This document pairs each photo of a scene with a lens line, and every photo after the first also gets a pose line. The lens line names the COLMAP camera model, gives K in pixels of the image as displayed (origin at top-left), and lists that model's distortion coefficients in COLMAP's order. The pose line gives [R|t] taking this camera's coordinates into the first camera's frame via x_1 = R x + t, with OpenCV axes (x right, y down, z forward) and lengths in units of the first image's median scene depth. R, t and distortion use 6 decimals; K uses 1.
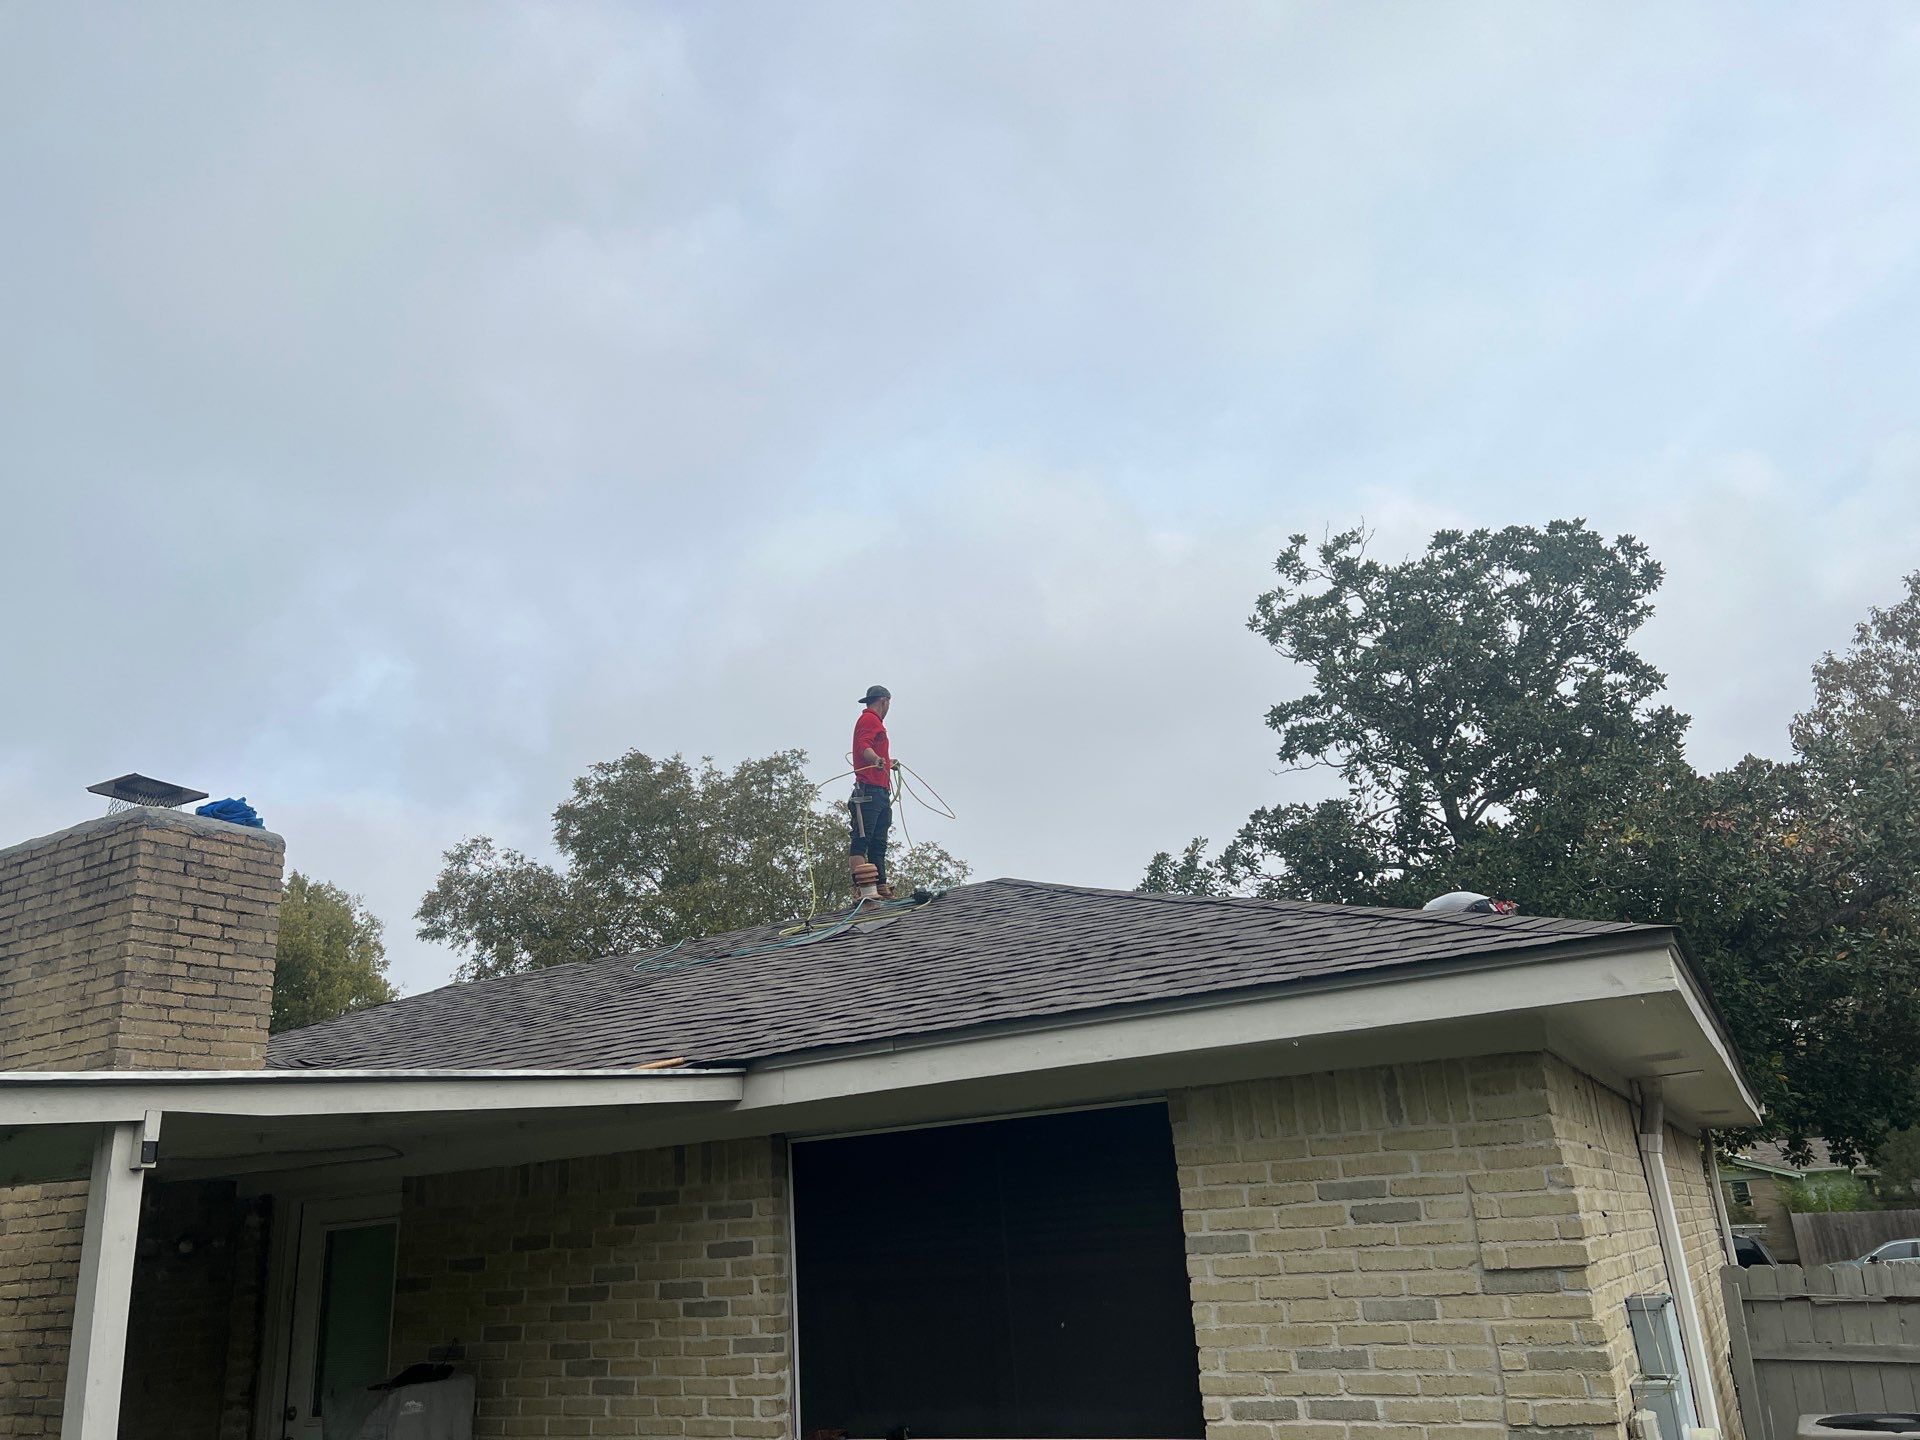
lens RADIAL K [[1437.6, 0, 963.3], [0, 1437.6, 729.7], [0, 0, 1]] dist [0.066267, -0.077990]
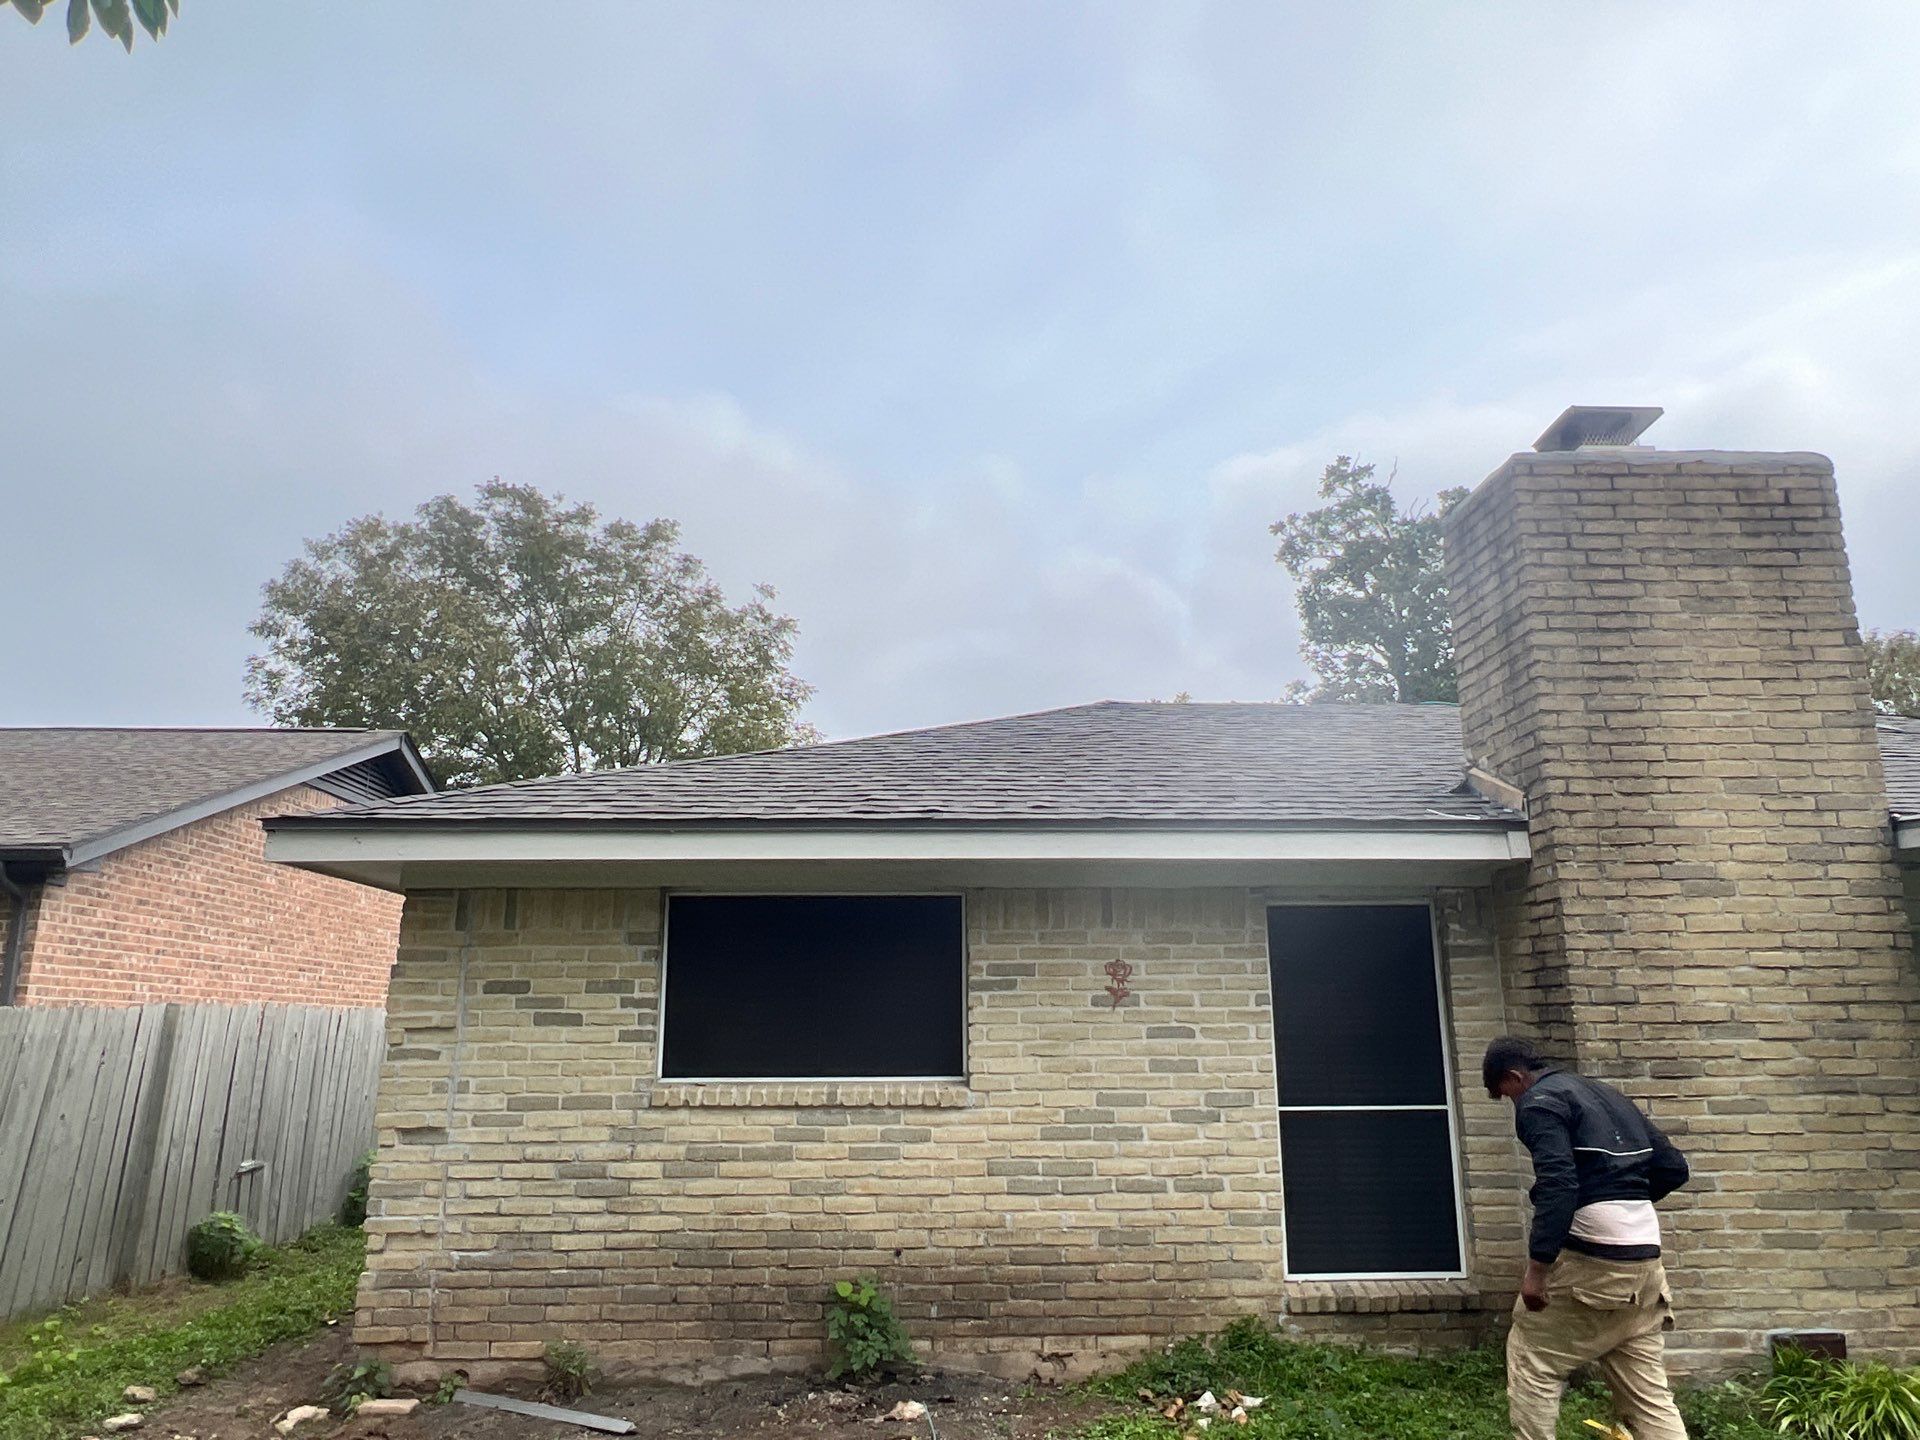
lens RADIAL K [[1312.5, 0, 955.5], [0, 1312.5, 711.6], [0, 0, 1]] dist [0.000676, 0.000478]
pose [[0.859547, 0.184146, 0.476727, -1.313512], [-0.218753, 0.975622, 0.017561, 0.296079], [-0.461871, -0.119381, 0.878876, 0.486877]]
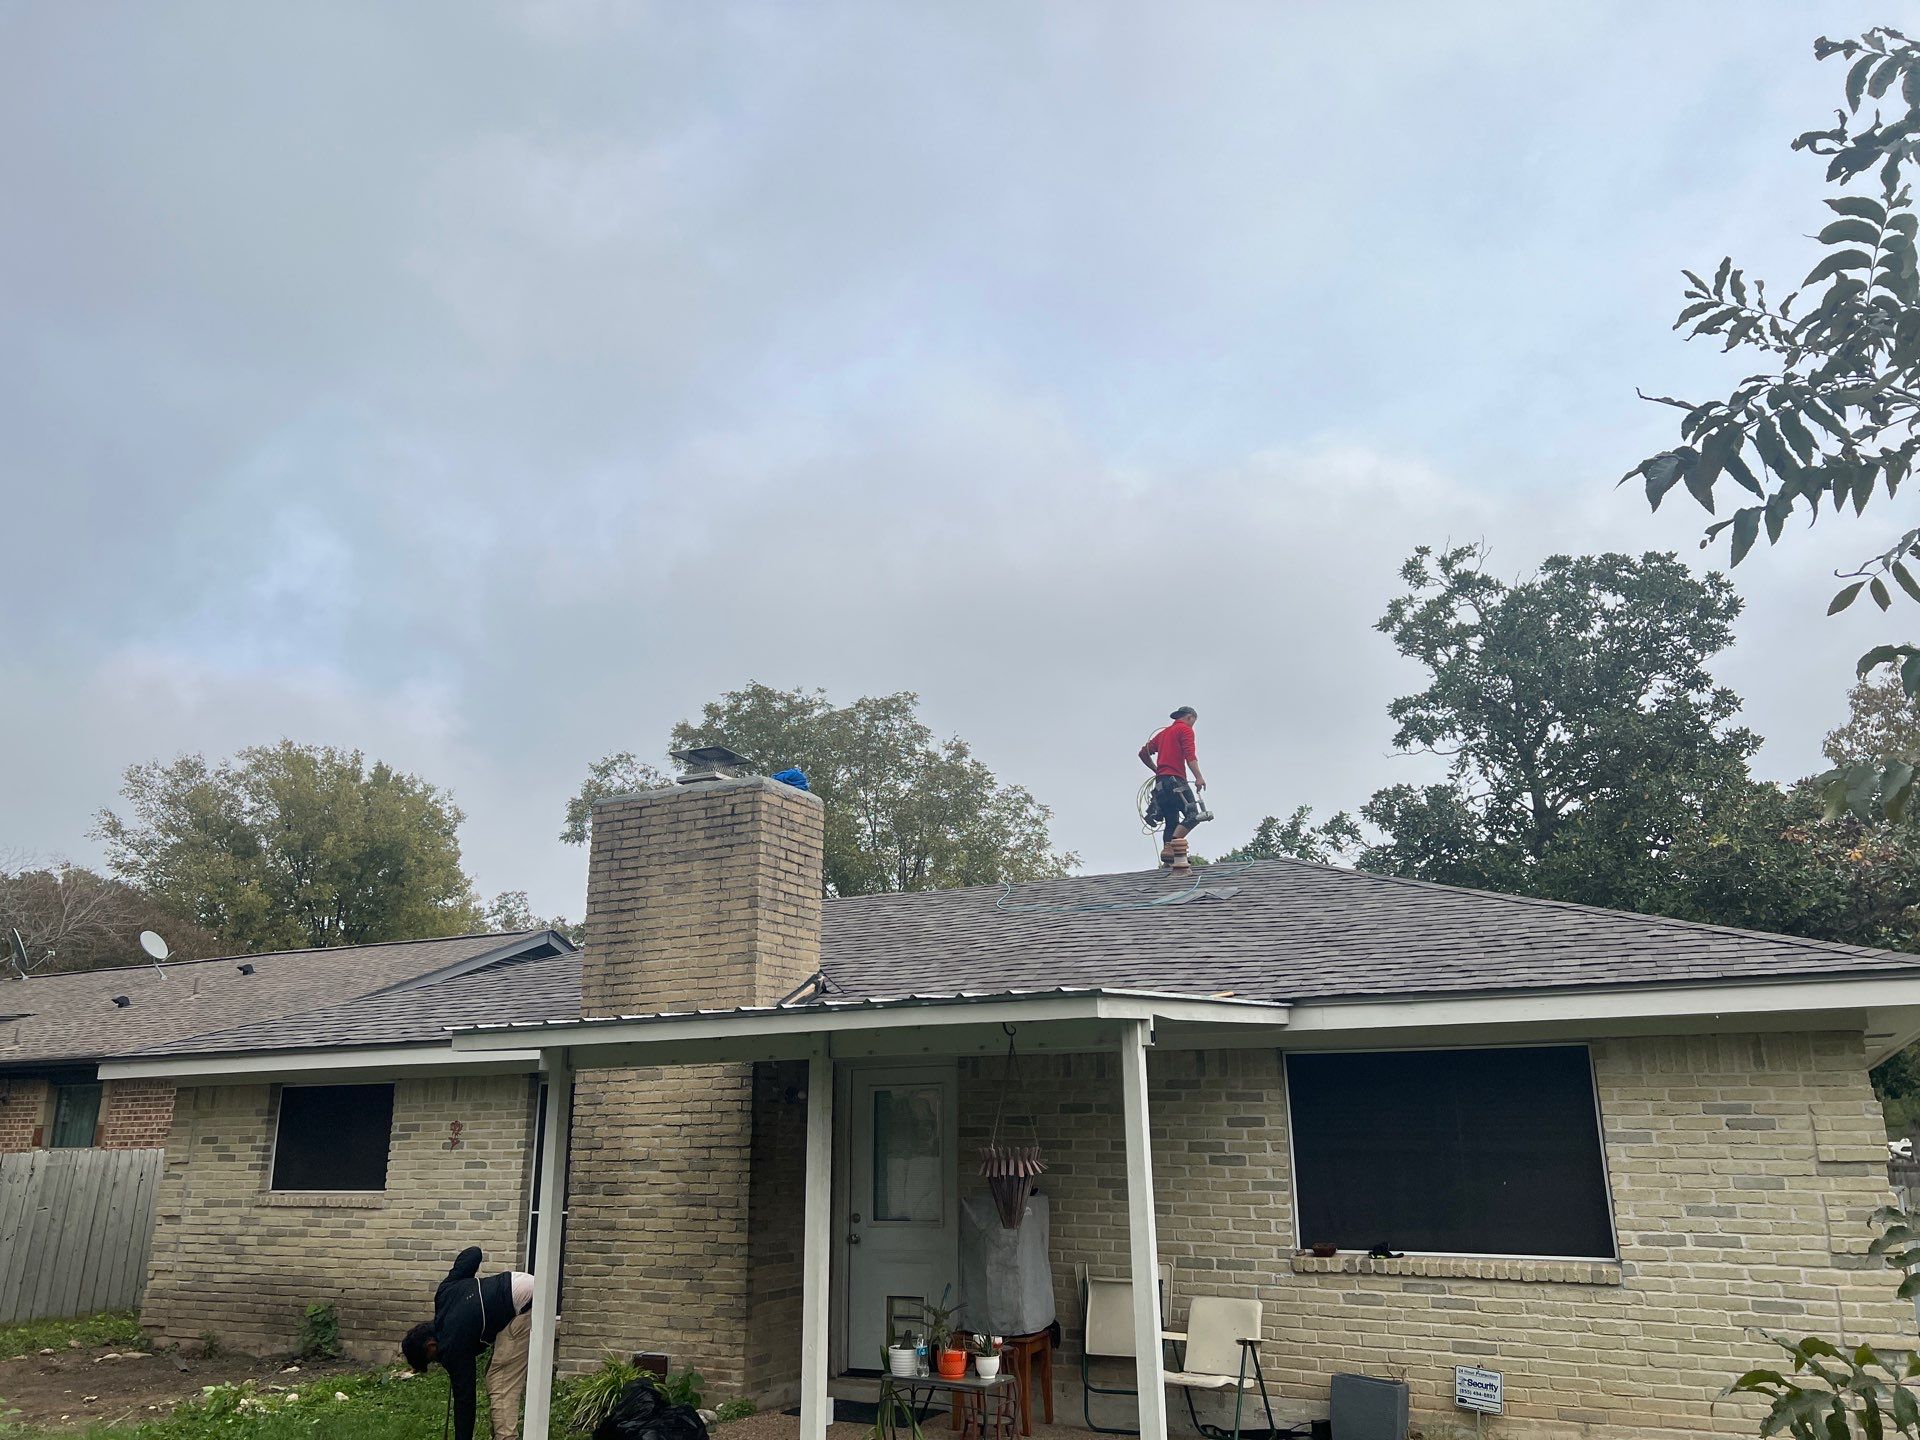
lens RADIAL K [[1445.0, 0, 960.0], [0, 1445.0, 720.0], [0, 0, 1]] dist [0.042532, -0.040505]
pose [[0.997077, 0.071368, 0.027268, -0.394745], [-0.072613, 0.996214, 0.047810, -0.073977], [-0.023753, -0.049650, 0.998484, -0.337449]]
